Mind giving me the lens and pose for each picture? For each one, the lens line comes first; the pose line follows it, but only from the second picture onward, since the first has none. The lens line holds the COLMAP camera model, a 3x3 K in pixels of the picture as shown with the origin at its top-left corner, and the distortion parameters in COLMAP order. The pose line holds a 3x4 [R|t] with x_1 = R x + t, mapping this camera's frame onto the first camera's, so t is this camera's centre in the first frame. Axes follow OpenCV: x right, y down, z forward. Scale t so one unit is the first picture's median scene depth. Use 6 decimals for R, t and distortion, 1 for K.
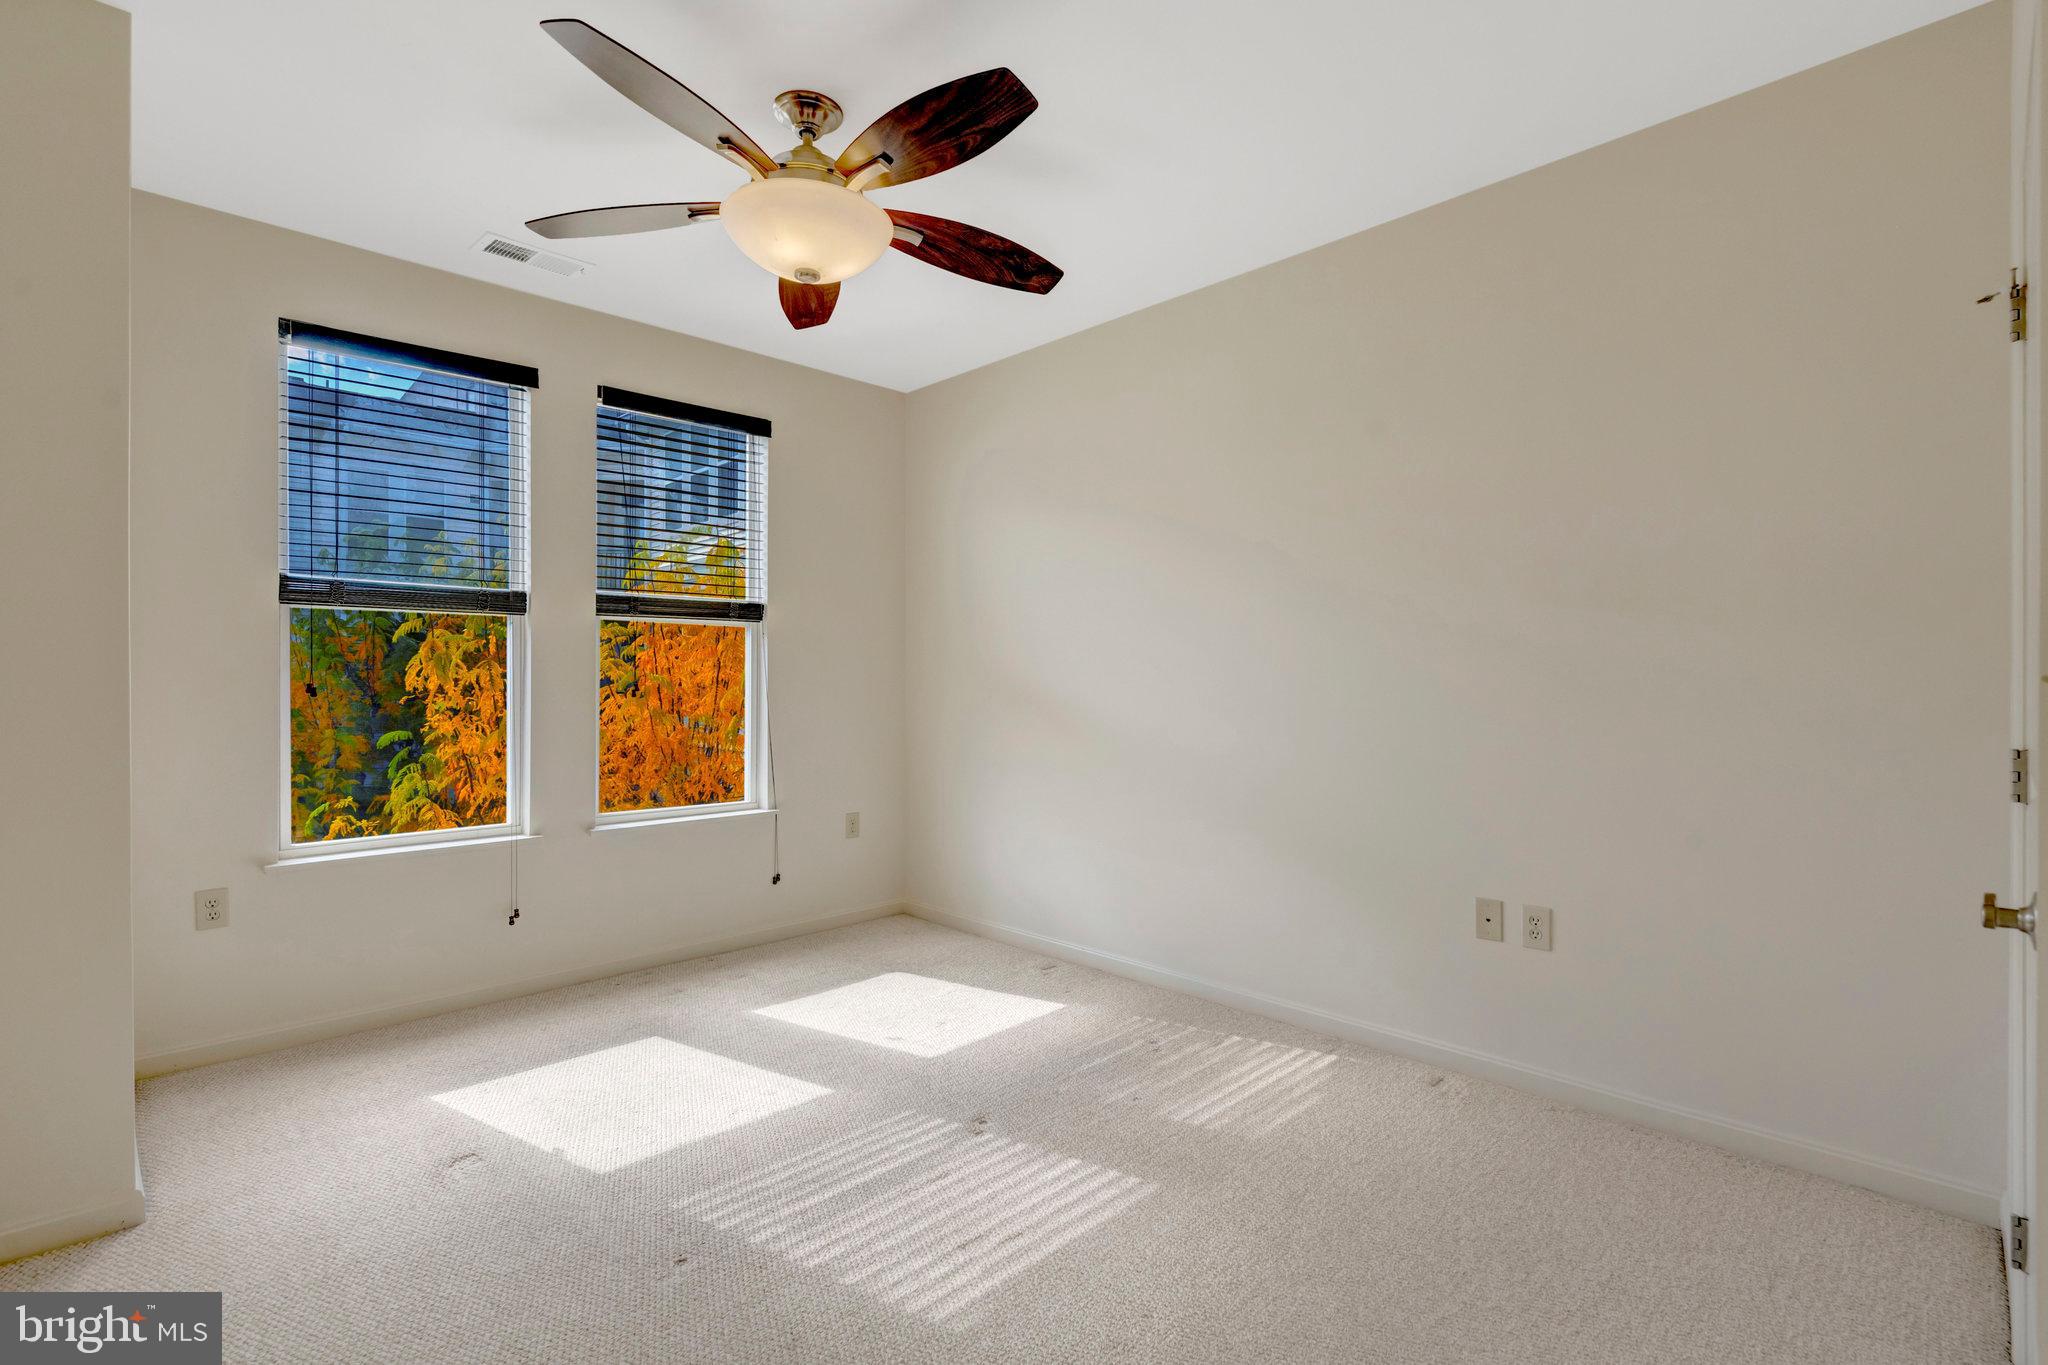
lens RADIAL K [[946.2, 0, 1014.5], [0, 946.2, 677.7], [0, 0, 1]] dist [-0.001565, 0.000230]
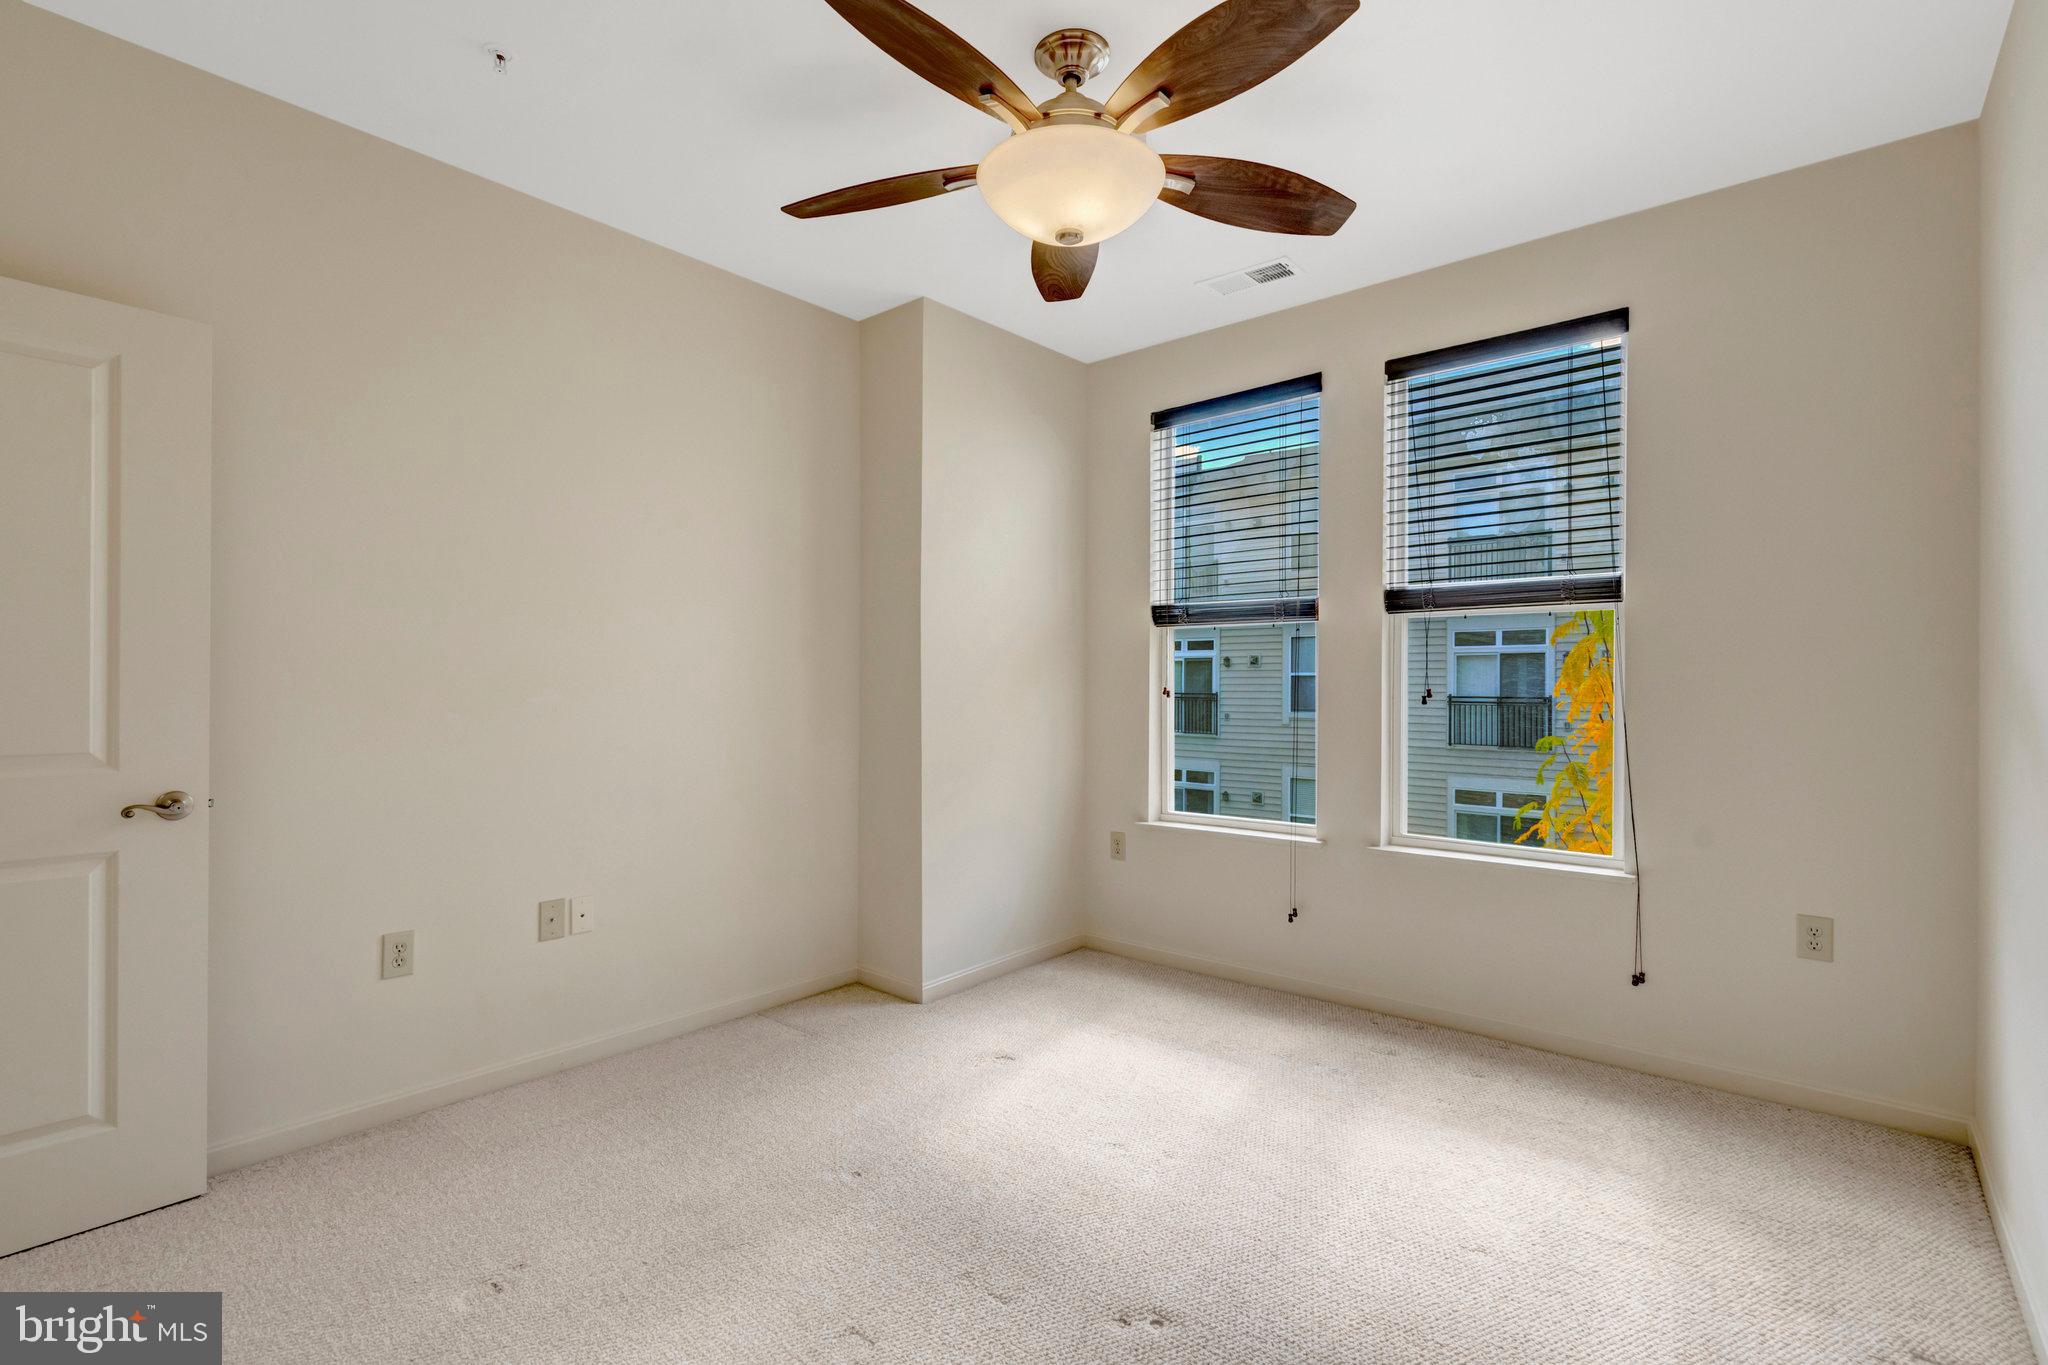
lens RADIAL K [[946.2, 0, 1014.1], [0, 946.2, 682.7], [0, 0, 1]] dist [-0.001565, 0.000230]
pose [[0.085414, -0.006522, -0.996324, 0.434122], [-0.000373, 0.999978, -0.006577, 0.006274], [0.996345, 0.000933, 0.085410, 0.562719]]
